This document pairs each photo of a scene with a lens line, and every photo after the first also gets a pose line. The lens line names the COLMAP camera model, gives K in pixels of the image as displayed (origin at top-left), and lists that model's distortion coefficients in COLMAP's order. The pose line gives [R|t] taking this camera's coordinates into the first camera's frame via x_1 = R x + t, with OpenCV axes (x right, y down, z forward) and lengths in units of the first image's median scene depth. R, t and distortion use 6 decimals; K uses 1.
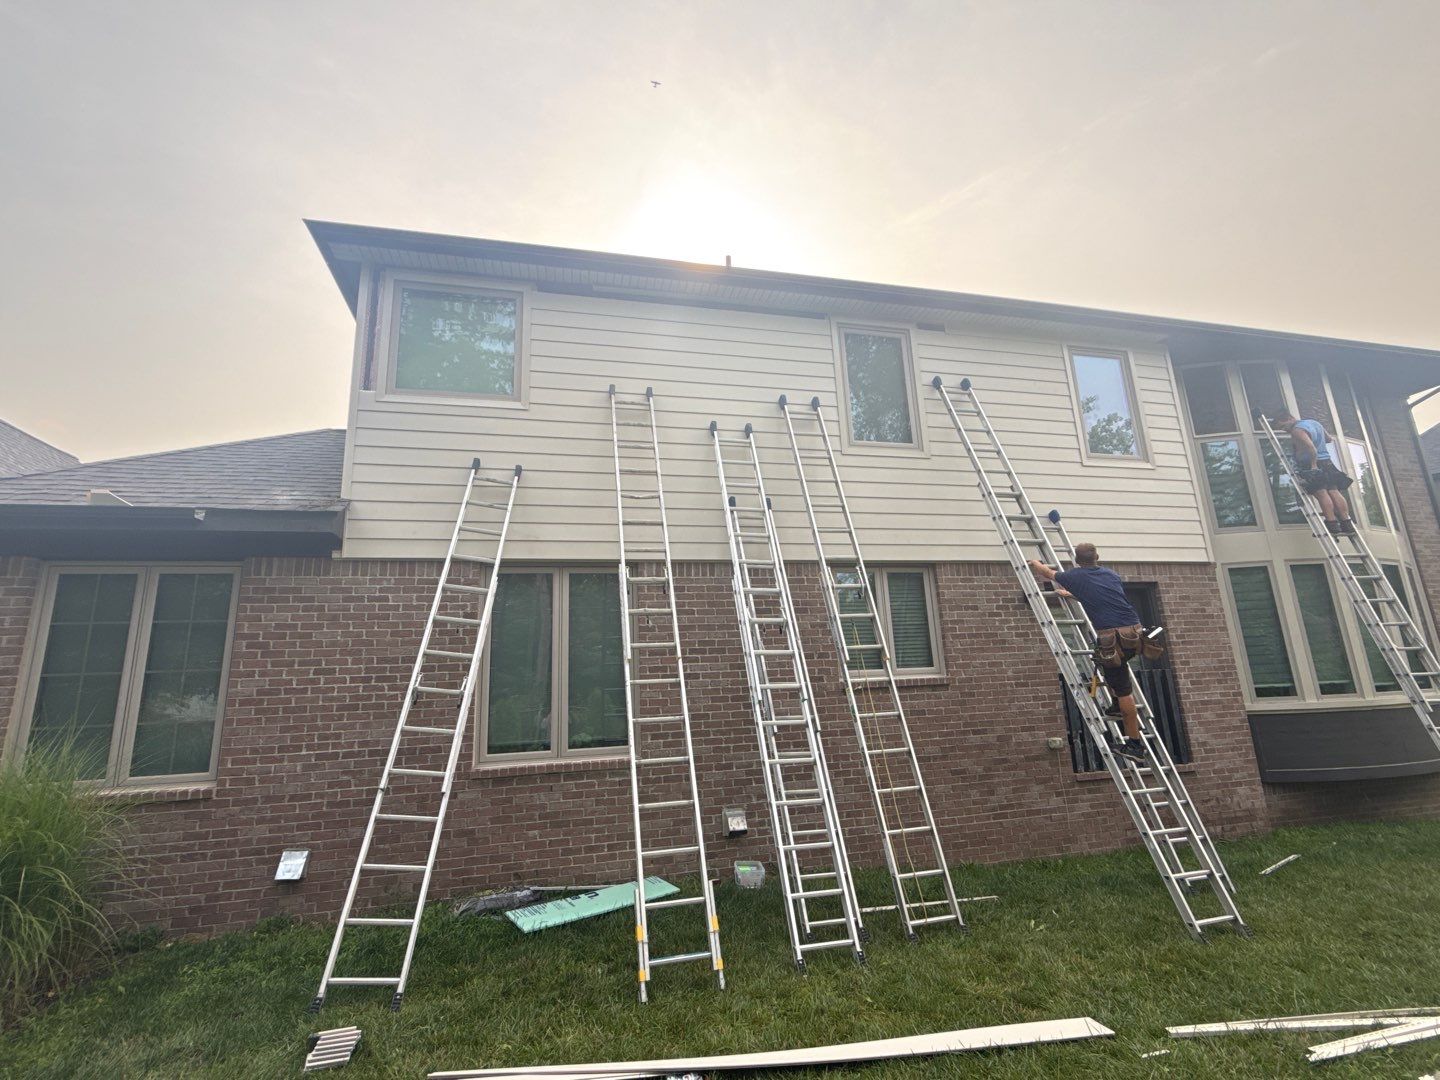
lens RADIAL K [[672.4, 0, 735.0], [0, 672.4, 537.9], [0, 0, 1]] dist [0.001912, 0.000771]
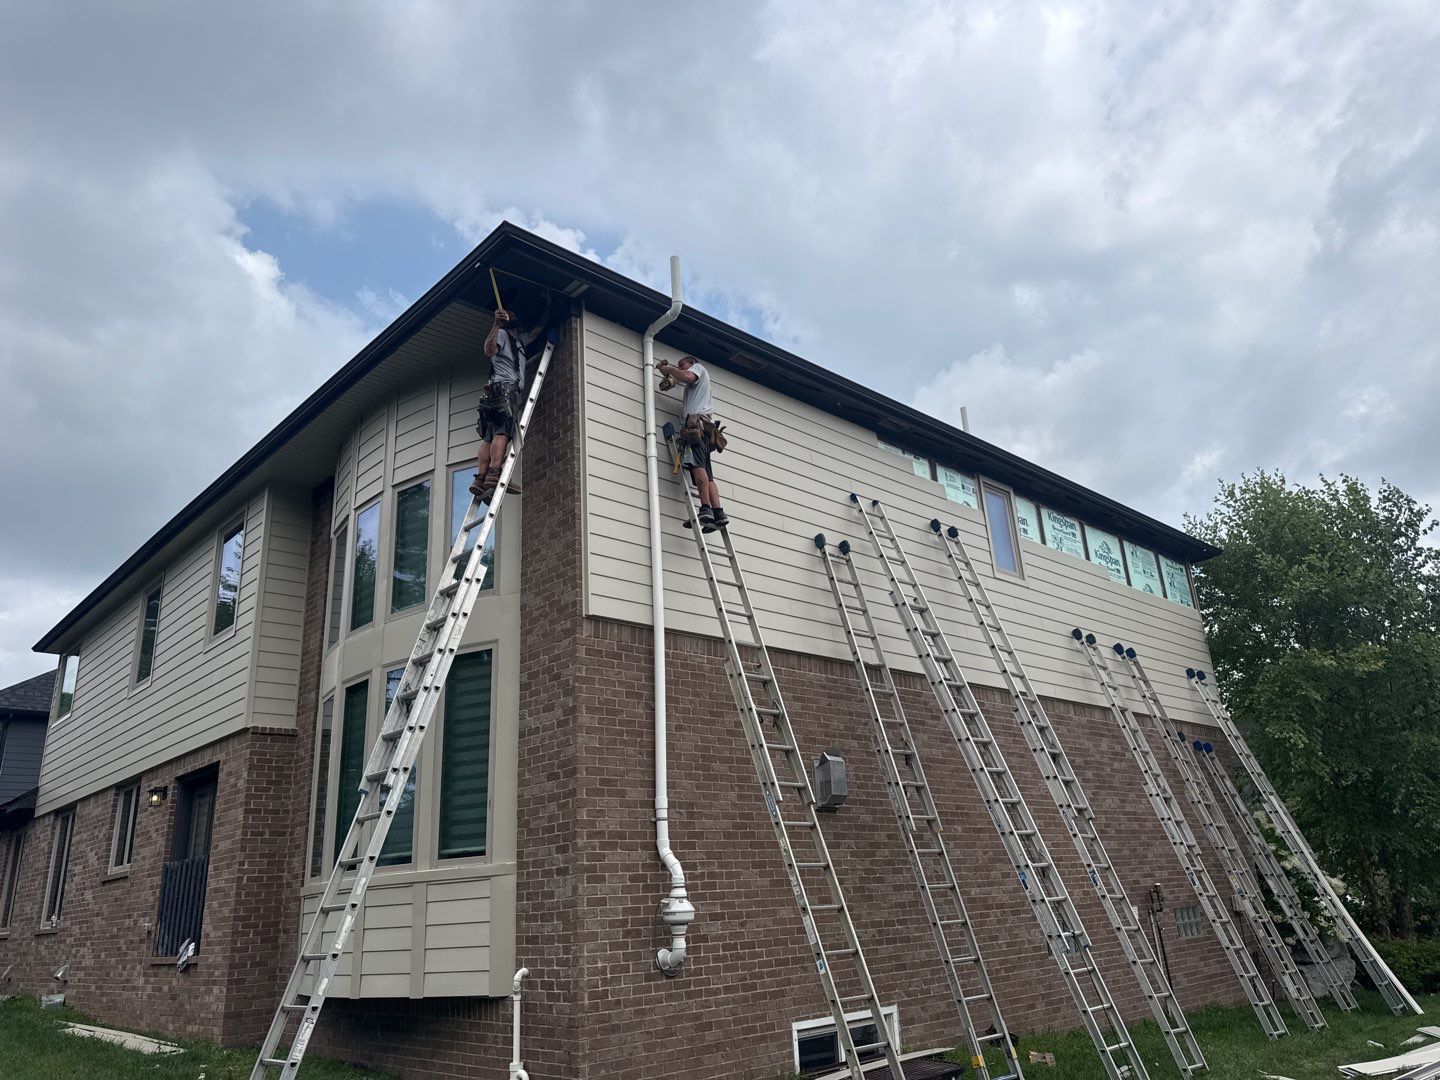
lens RADIAL K [[1030.5, 0, 720.7], [0, 1030.5, 546.8], [0, 0, 1]] dist [0.077485, -0.081159]
pose [[0.478827, -0.266493, -0.836484, 2.568481], [0.237335, 0.956630, -0.168913, 0.218742], [0.845220, -0.117647, 0.521309, 0.970739]]
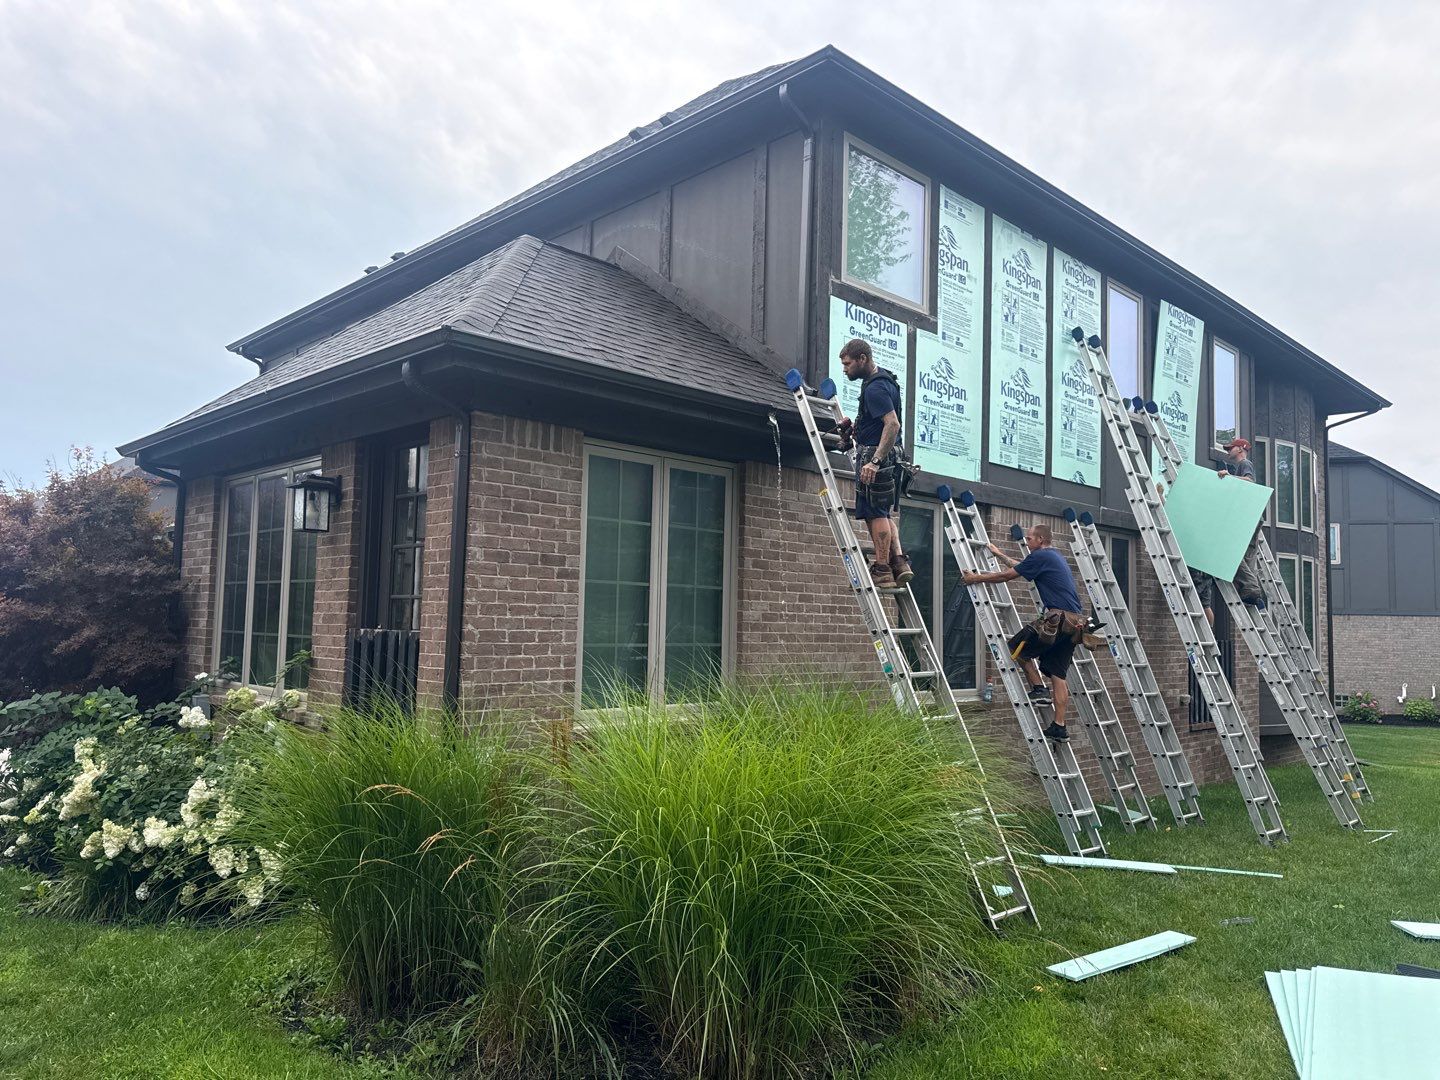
lens RADIAL K [[985.8, 0, 720.9], [0, 985.8, 544.0], [0, 0, 1]] dist [0.137058, -0.206983]
pose [[0.867113, 0.105713, 0.486764, -1.075417], [-0.181144, 0.977234, 0.110455, -0.000015], [-0.464006, -0.183951, 0.866522, -0.070983]]
